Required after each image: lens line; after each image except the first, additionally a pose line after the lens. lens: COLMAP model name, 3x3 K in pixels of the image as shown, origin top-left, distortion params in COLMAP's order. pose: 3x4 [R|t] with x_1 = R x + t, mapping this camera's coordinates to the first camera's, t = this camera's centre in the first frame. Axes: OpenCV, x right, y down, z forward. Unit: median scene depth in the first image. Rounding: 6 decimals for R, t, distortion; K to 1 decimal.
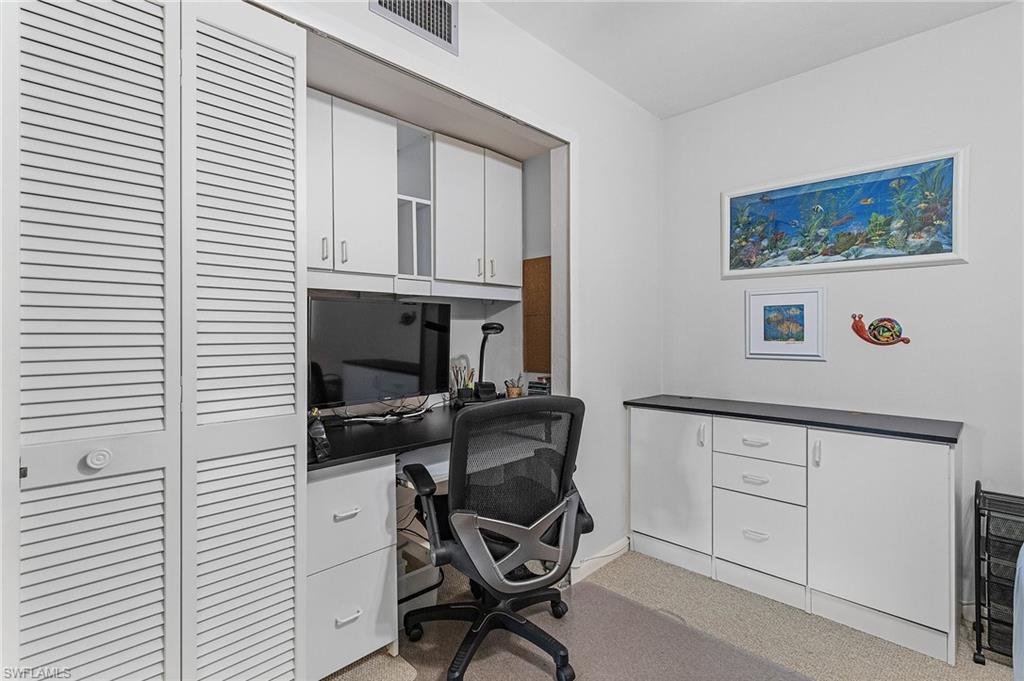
lens RADIAL K [[494.9, 0, 512.7], [0, 494.9, 331.6], [0, 0, 1]] dist [0.005900, 0.000543]
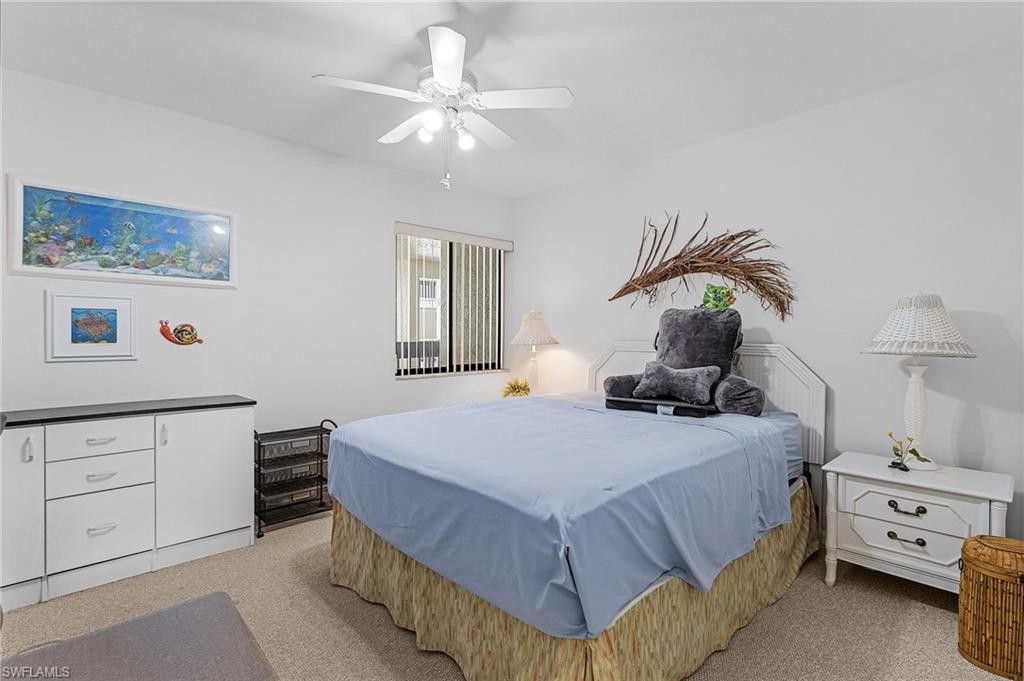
lens RADIAL K [[494.9, 0, 512.8], [0, 494.9, 341.2], [0, 0, 1]] dist [0.005900, 0.000543]
pose [[0.023500, -0.007569, 0.999695, -0.497752], [-0.002233, 0.999968, 0.007623, 0.005246], [-0.999721, -0.002411, 0.023483, 0.102619]]
